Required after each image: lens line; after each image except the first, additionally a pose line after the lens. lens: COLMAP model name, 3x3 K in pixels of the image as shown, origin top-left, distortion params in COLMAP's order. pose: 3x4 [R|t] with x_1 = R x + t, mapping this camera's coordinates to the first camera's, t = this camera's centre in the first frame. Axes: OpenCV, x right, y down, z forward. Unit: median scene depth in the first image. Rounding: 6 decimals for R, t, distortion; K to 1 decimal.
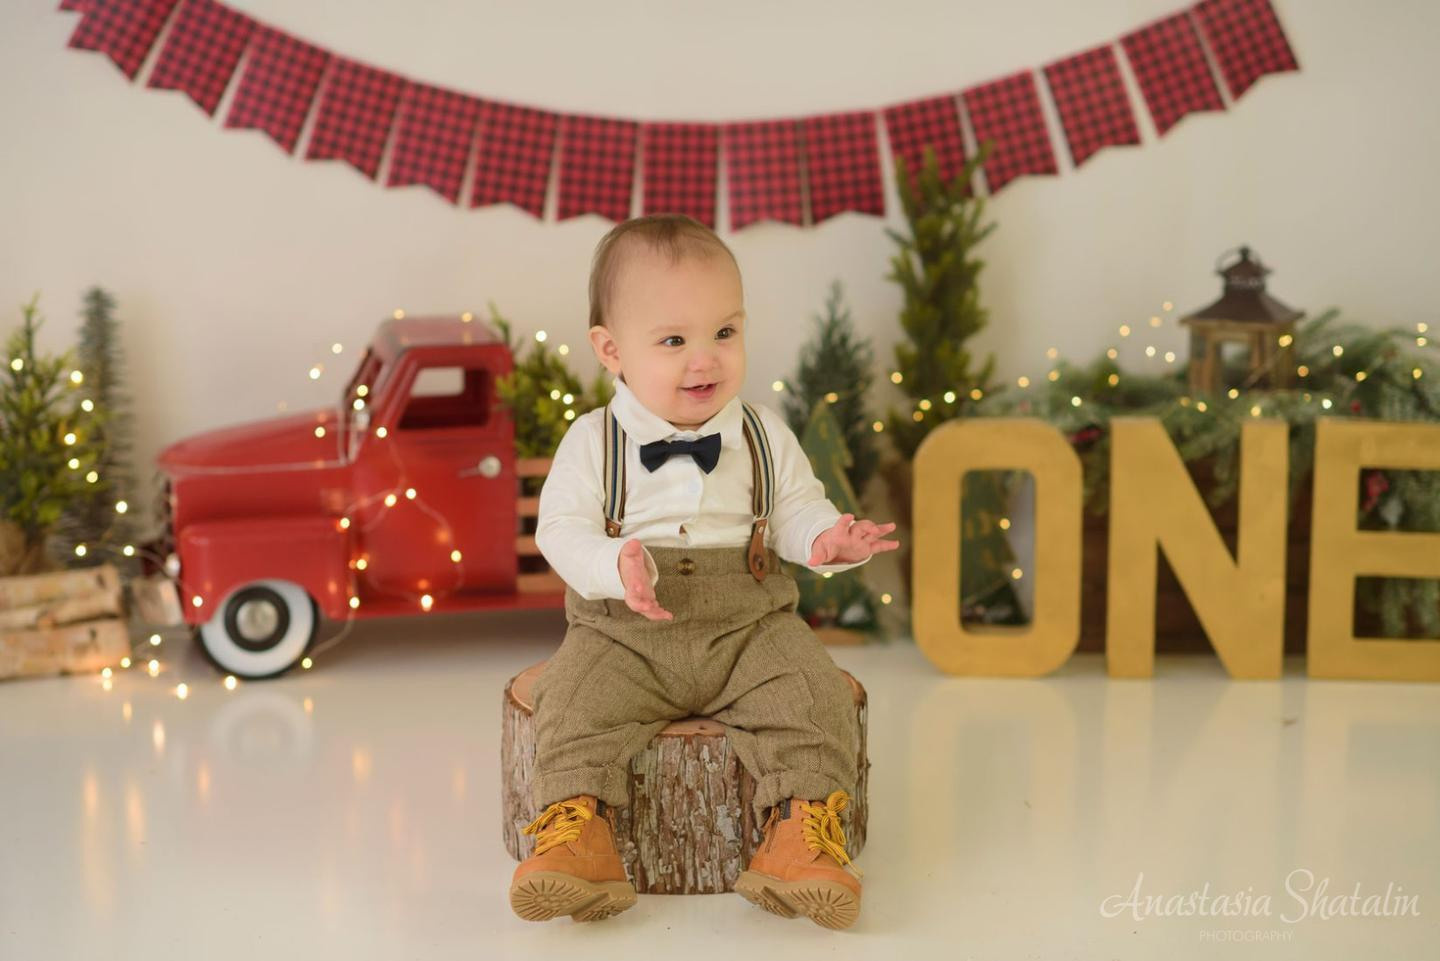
lens RADIAL K [[3923.8, 0, 716.4], [0, 3923.8, 481.6], [0, 0, 1]] dist [-0.069123, 0.424300]
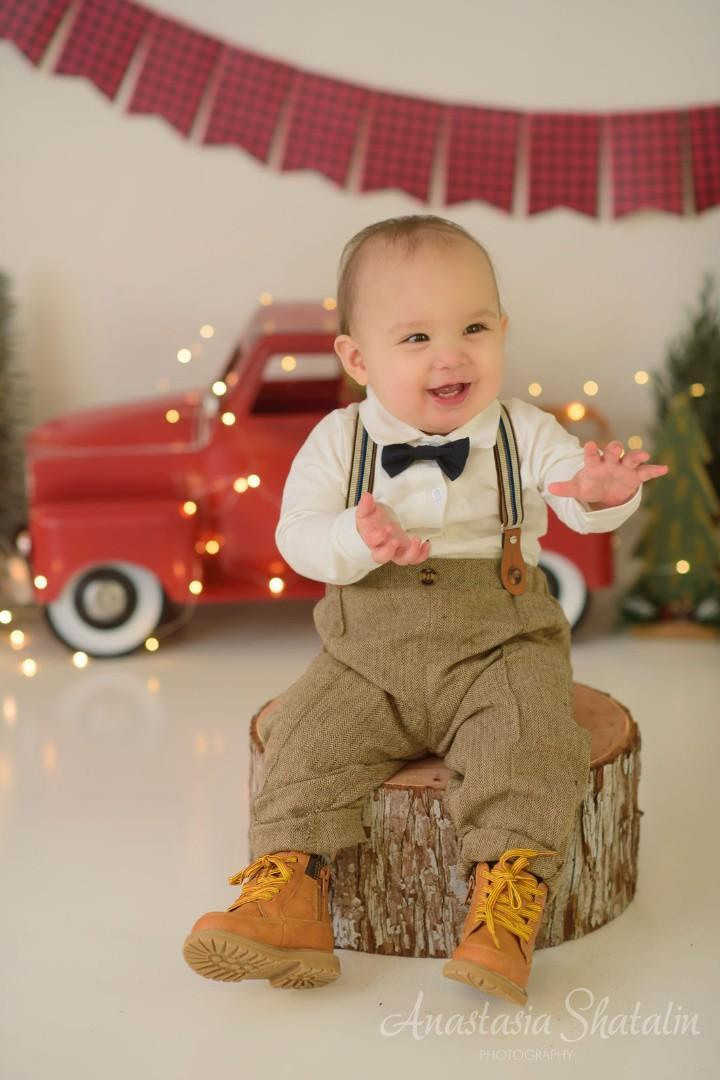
lens RADIAL K [[2760.7, 0, 362.5], [0, 2760.7, 539.4], [0, 0, 1]] dist [-0.112900, 1.548293]
pose [[0.983149, 0.033762, -0.179660, 0.071806], [-0.022677, 0.997730, 0.063401, -0.025546], [0.181392, -0.058258, 0.981684, 0.287564]]
